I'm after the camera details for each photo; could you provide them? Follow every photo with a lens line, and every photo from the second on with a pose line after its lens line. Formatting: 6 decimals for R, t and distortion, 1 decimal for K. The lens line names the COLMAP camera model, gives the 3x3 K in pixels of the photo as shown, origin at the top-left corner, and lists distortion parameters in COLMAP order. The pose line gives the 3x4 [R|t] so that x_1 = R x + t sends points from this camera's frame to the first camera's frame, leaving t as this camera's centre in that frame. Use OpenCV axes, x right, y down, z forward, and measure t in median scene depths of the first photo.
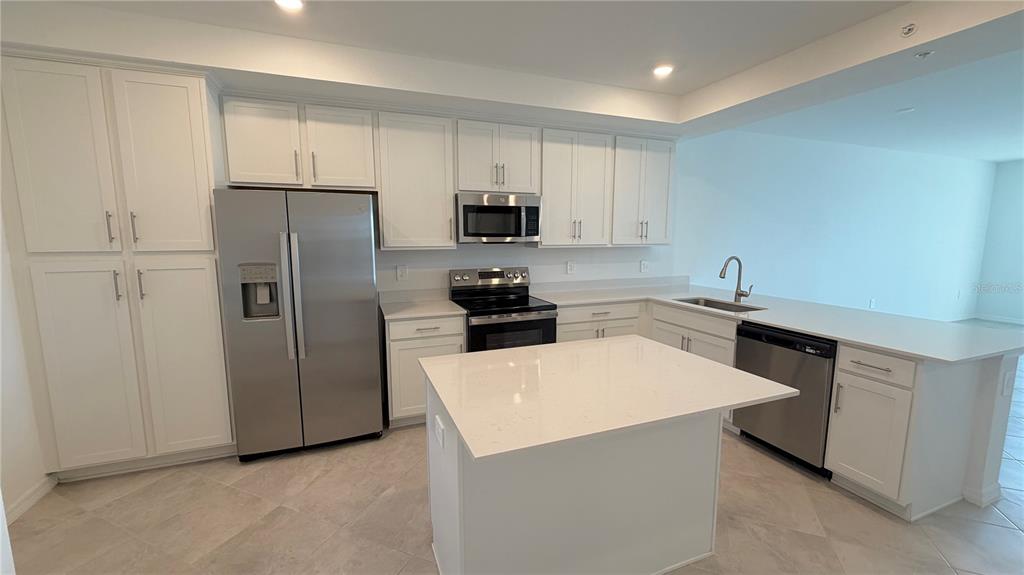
lens RADIAL K [[404.6, 0, 506.0], [0, 404.6, 287.7], [0, 0, 1]] dist [0.000818, 0.000413]
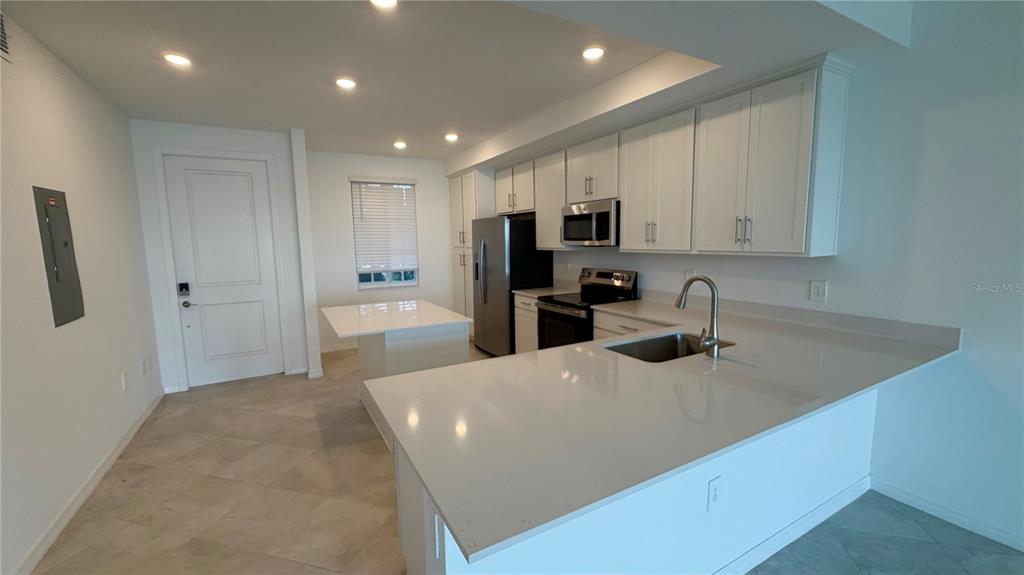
lens RADIAL K [[404.6, 0, 506.0], [0, 404.6, 287.7], [0, 0, 1]] dist [0.000818, 0.000413]
pose [[0.143706, 0.118840, -0.982459, 1.087195], [-0.110585, 0.988474, 0.103392, -0.088083], [0.983422, 0.093787, 0.155192, 0.615055]]
